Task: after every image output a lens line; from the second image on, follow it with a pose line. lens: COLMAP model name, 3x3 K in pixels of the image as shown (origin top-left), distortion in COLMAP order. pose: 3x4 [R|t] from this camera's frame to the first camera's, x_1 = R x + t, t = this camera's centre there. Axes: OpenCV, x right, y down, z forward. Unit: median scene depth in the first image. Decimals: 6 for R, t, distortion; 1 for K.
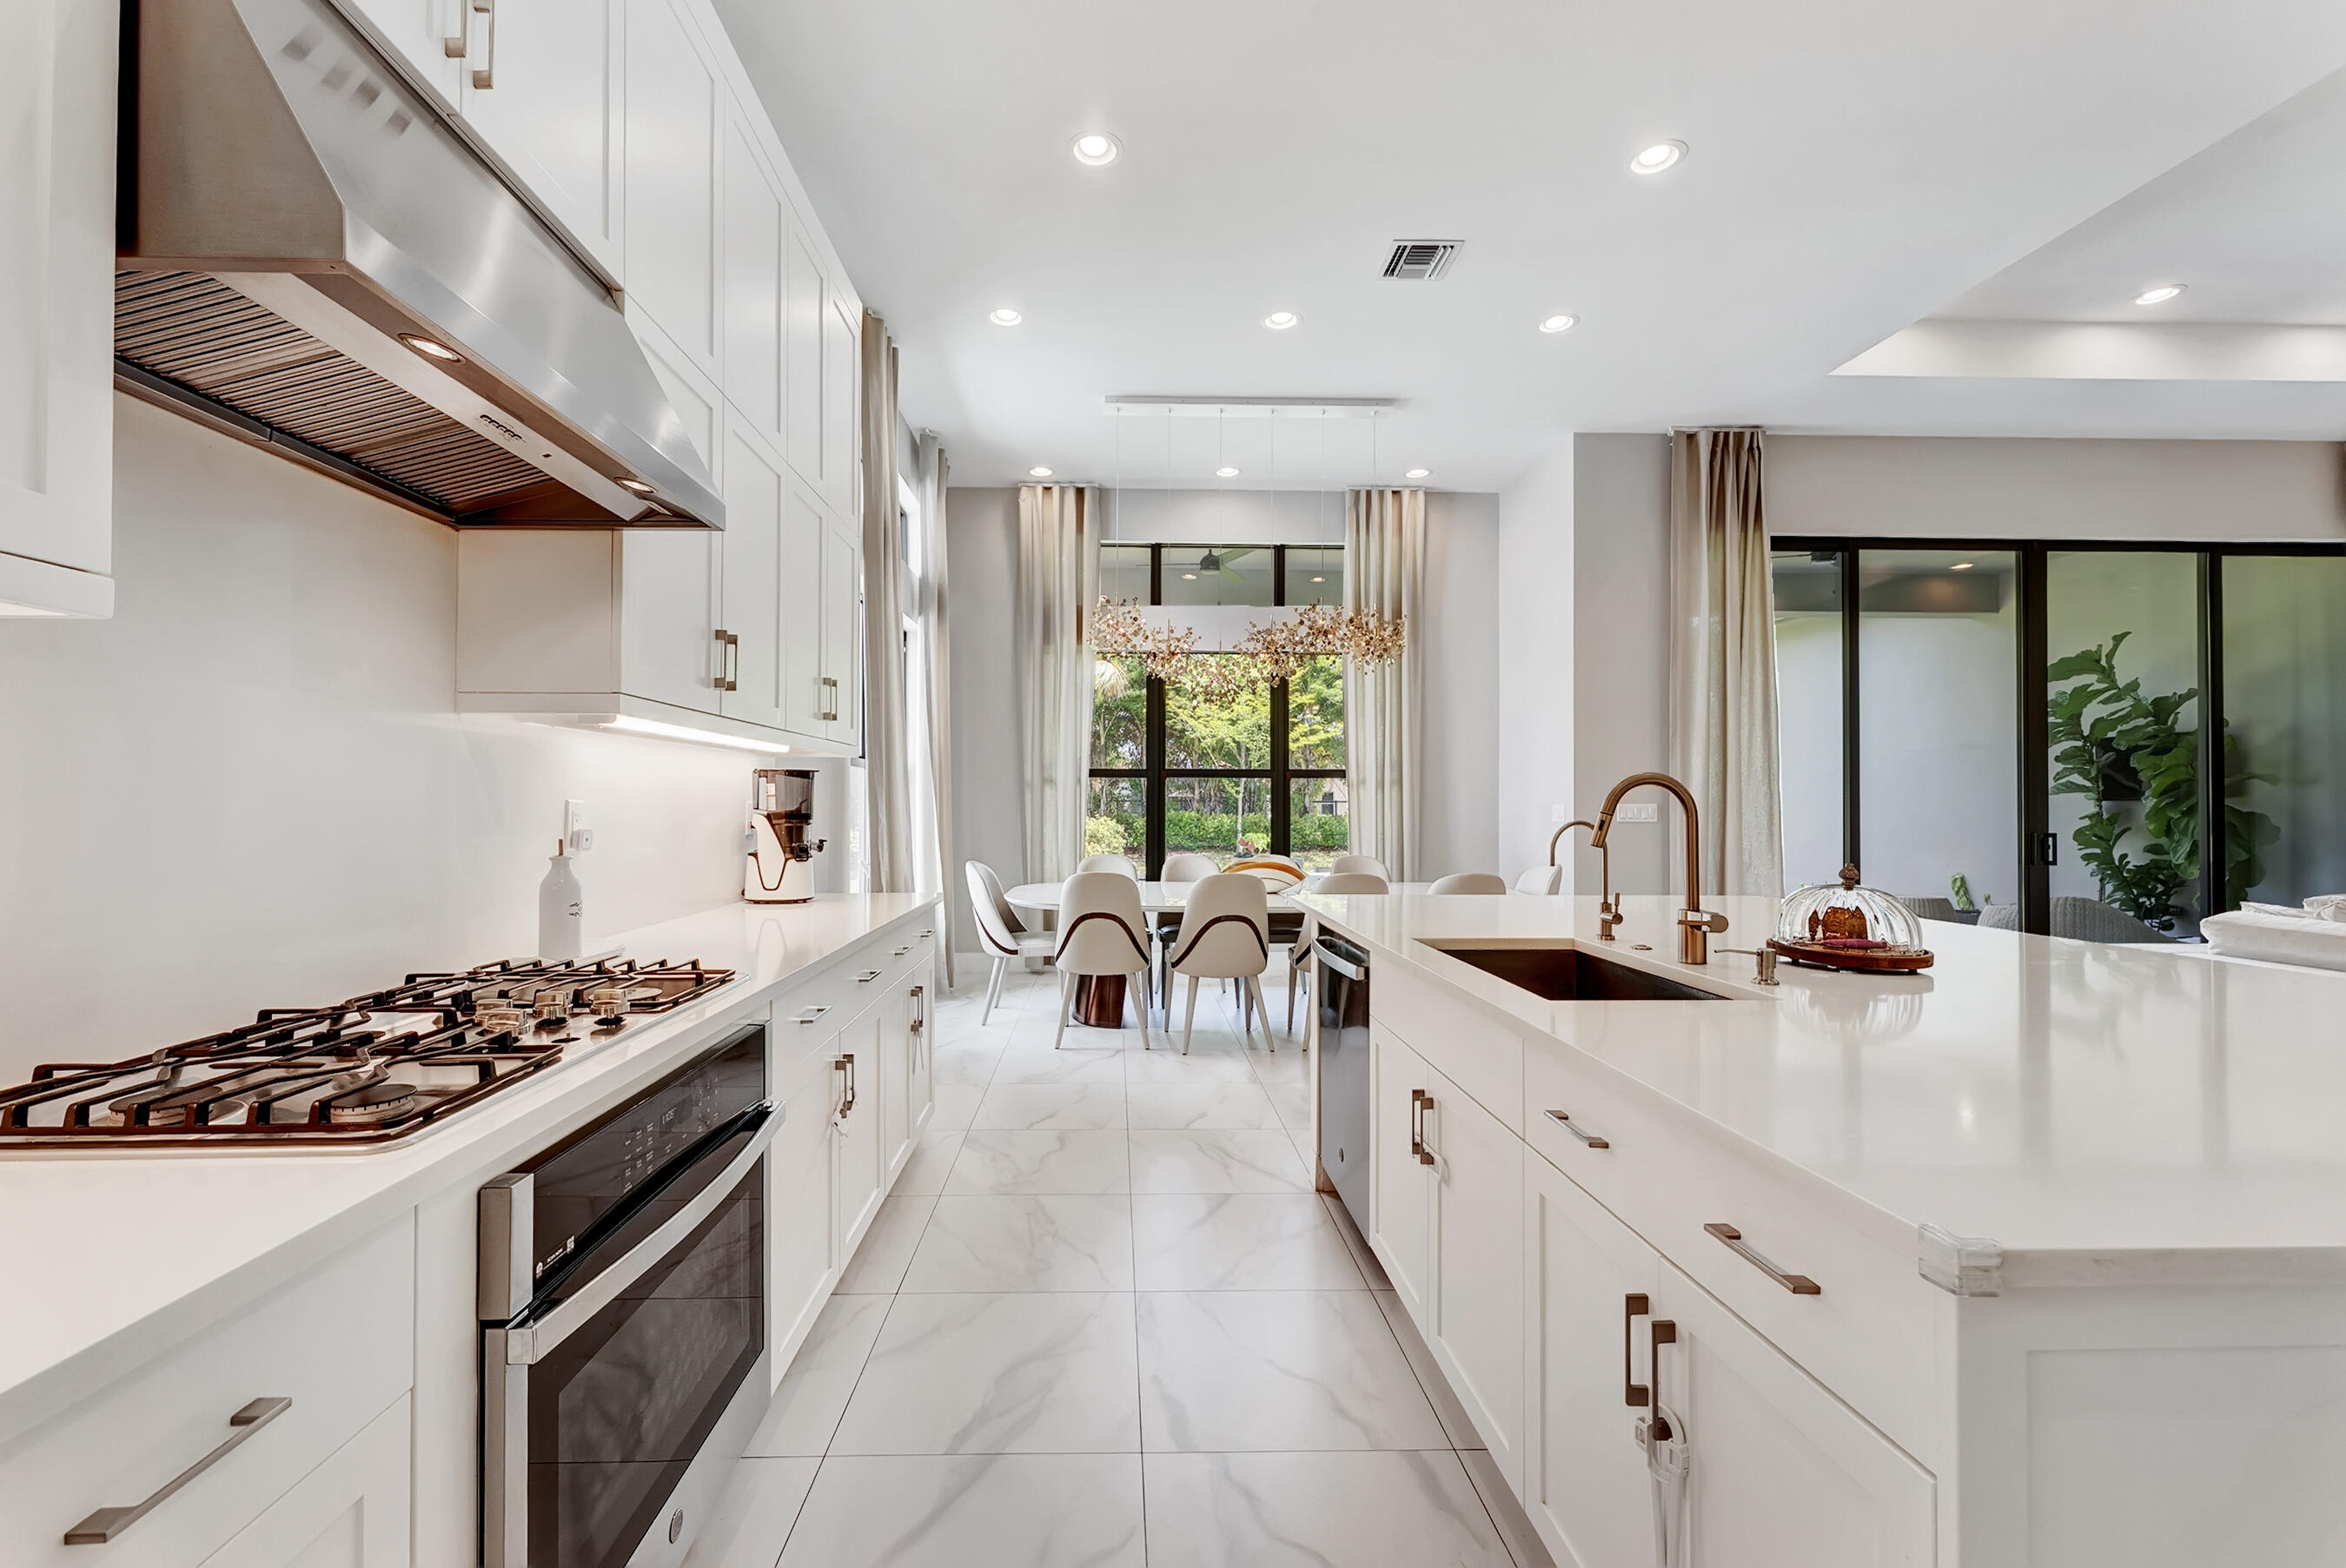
lens RADIAL K [[966.9, 0, 1158.0], [0, 966.9, 795.8], [0, 0, 1]] dist [-0.001031, -0.000088]
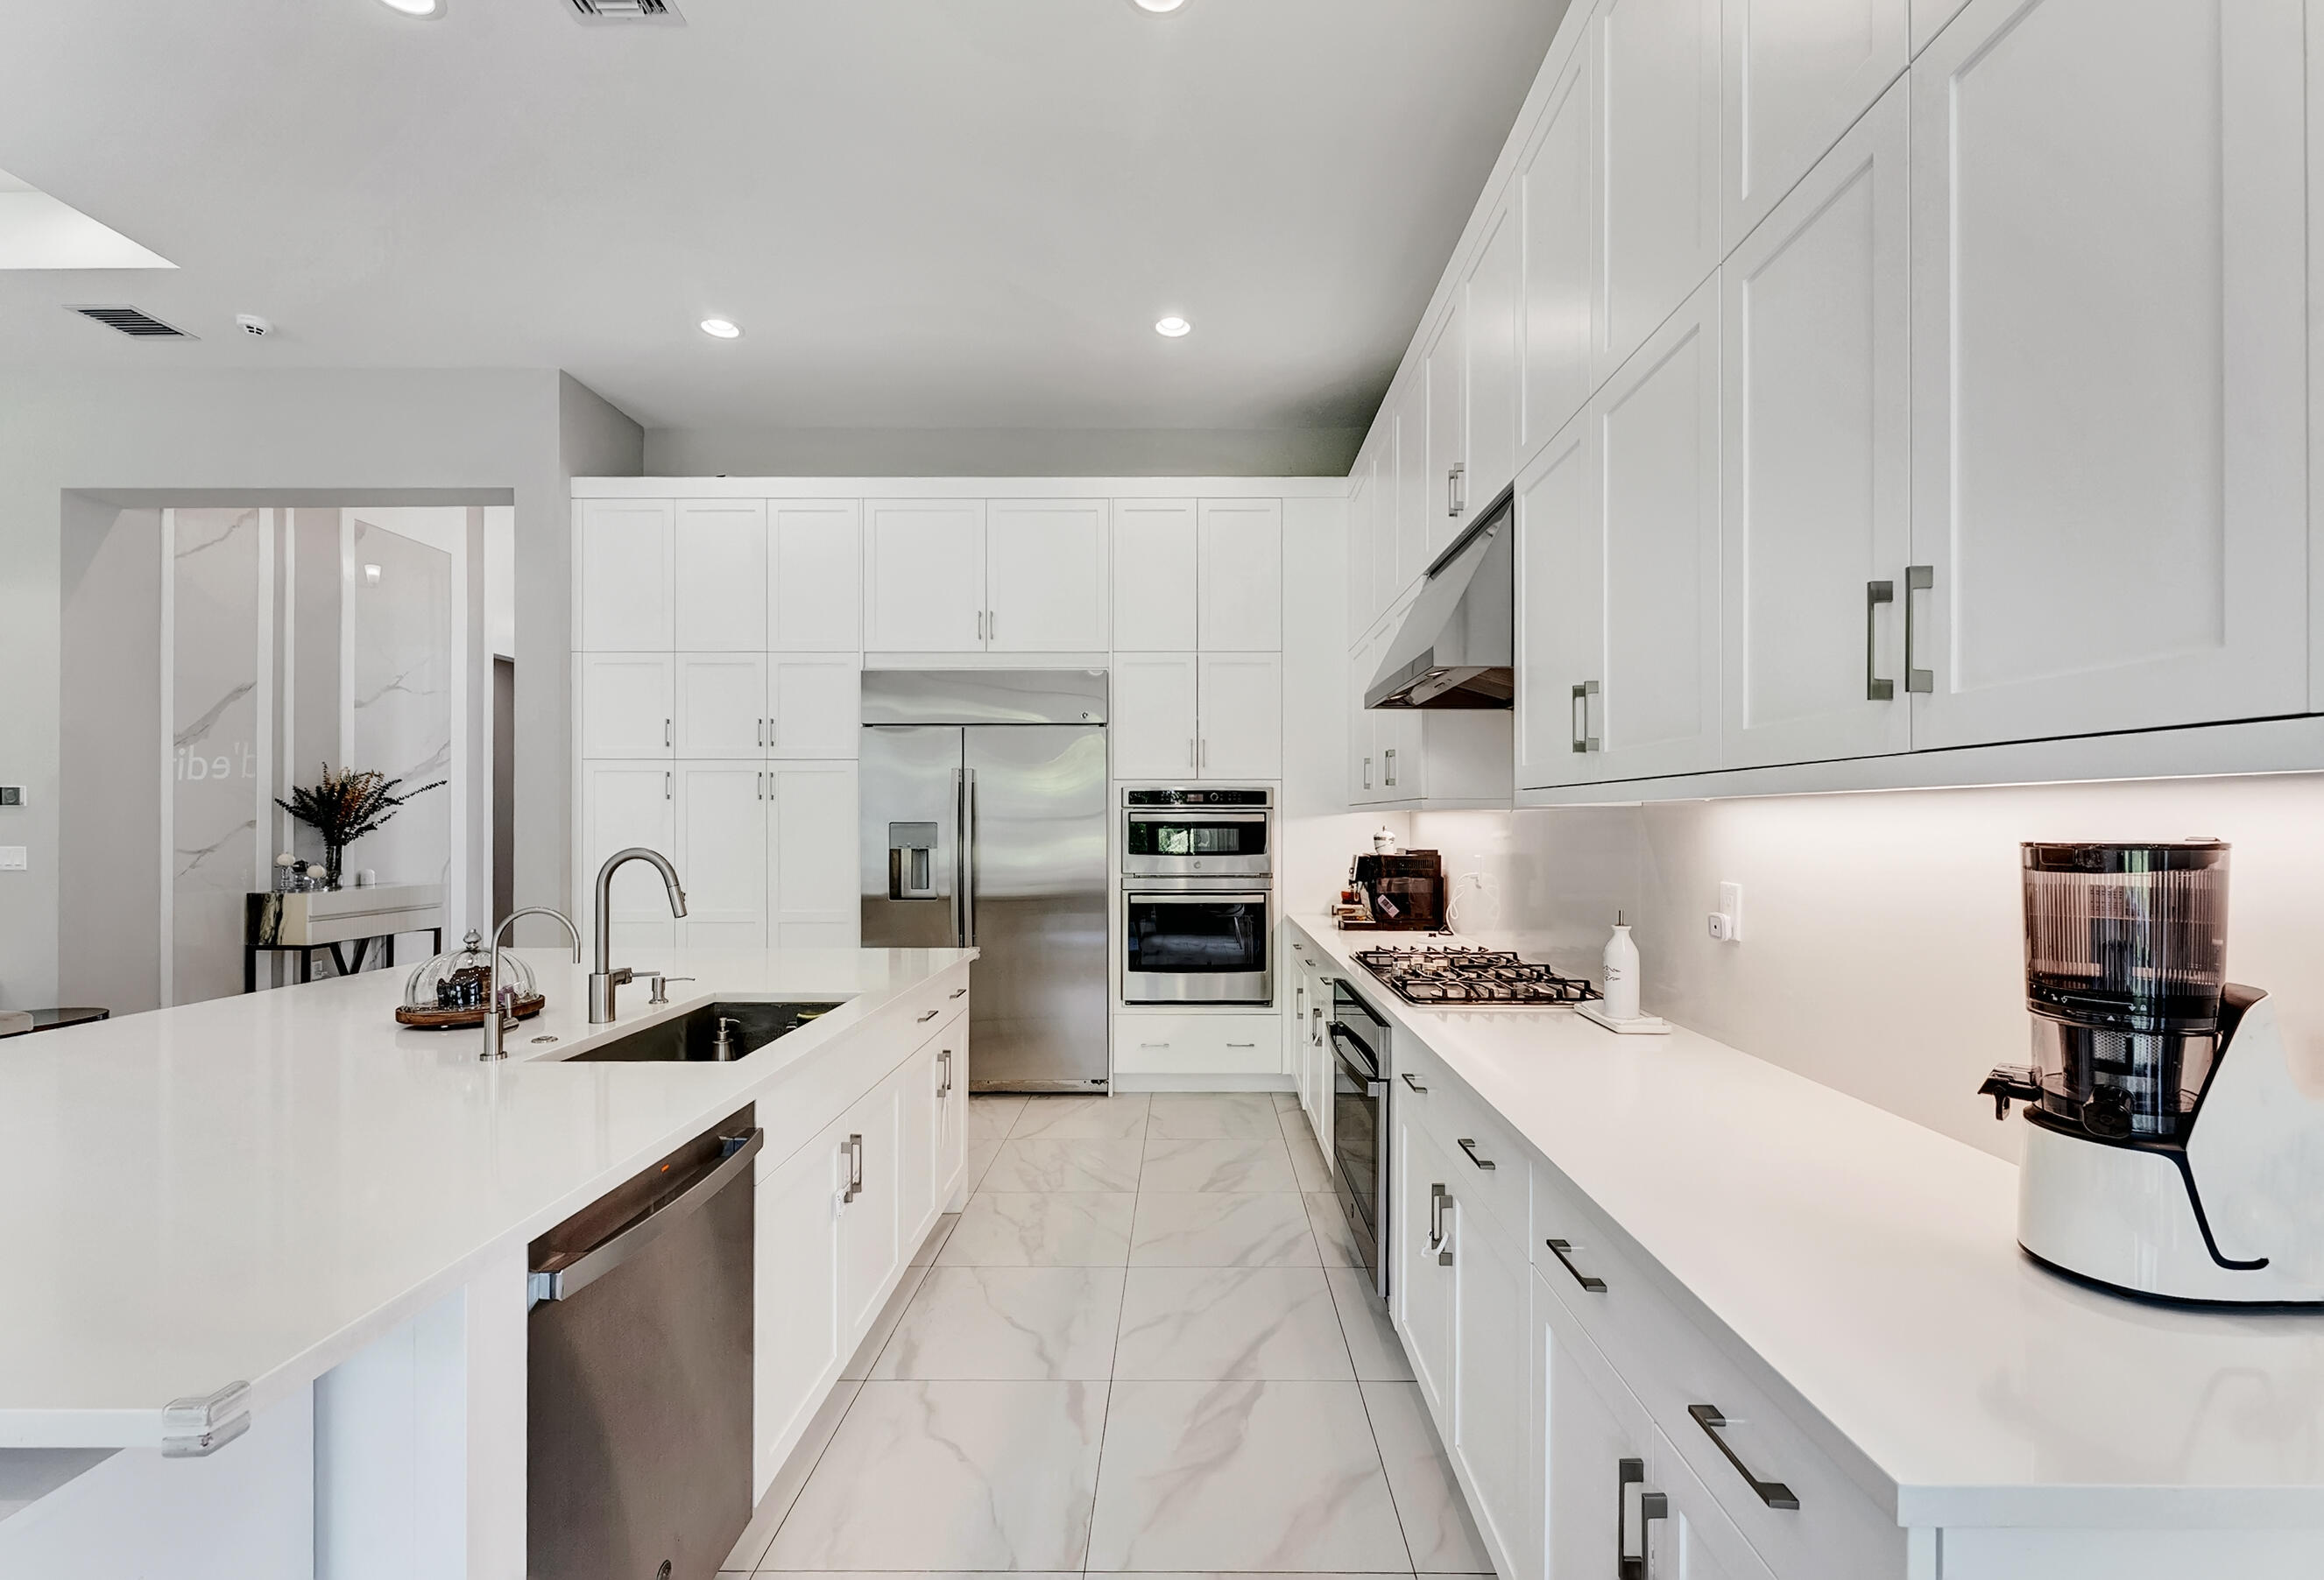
lens RADIAL K [[968.2, 0, 1196.9], [0, 968.2, 813.9], [0, 0, 1]] dist [0.001052, -0.000023]
pose [[-0.999204, -0.000951, 0.039891, -0.046462], [-0.001585, 0.999873, -0.015864, -0.012789], [-0.039871, -0.015915, -0.999078, 0.589363]]
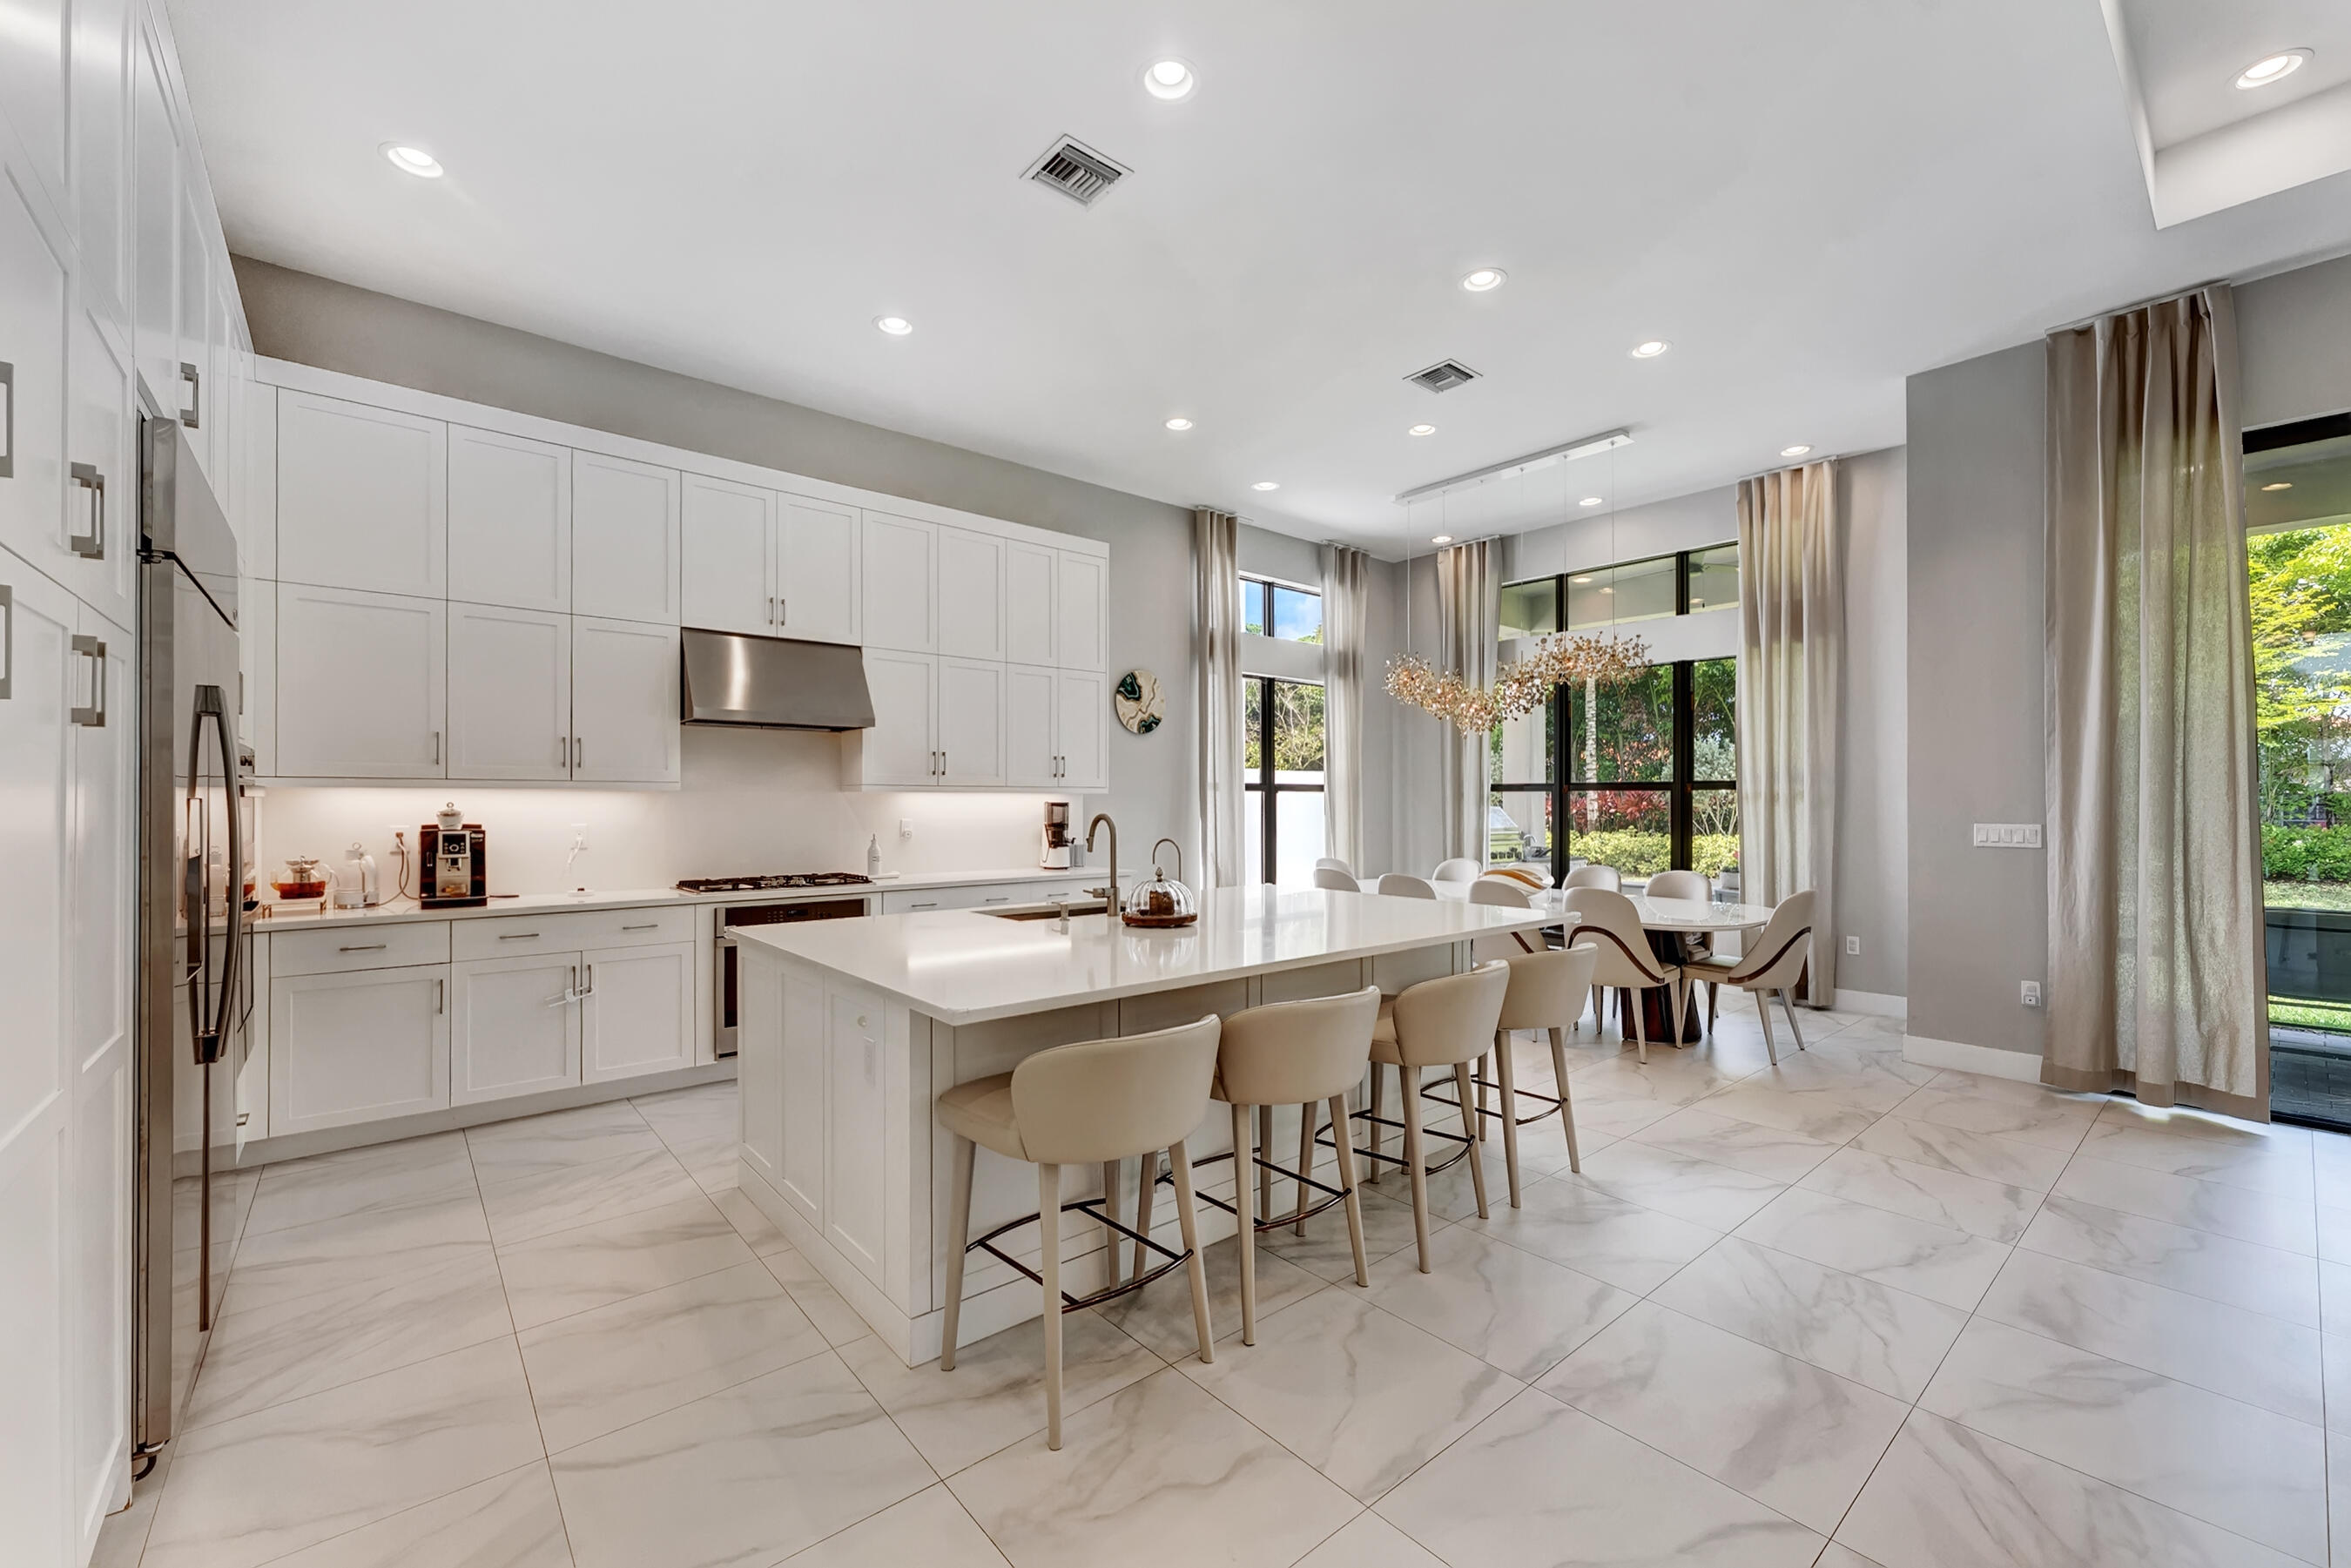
lens RADIAL K [[962.5, 0, 1149.0], [0, 962.5, 796.7], [0, 0, 1]] dist [-0.000665, -0.000329]
pose [[0.608845, -0.006389, -0.793264, 0.583895], [0.007181, 0.999971, -0.002542, -0.013804], [0.793257, -0.004149, 0.608873, -0.020663]]
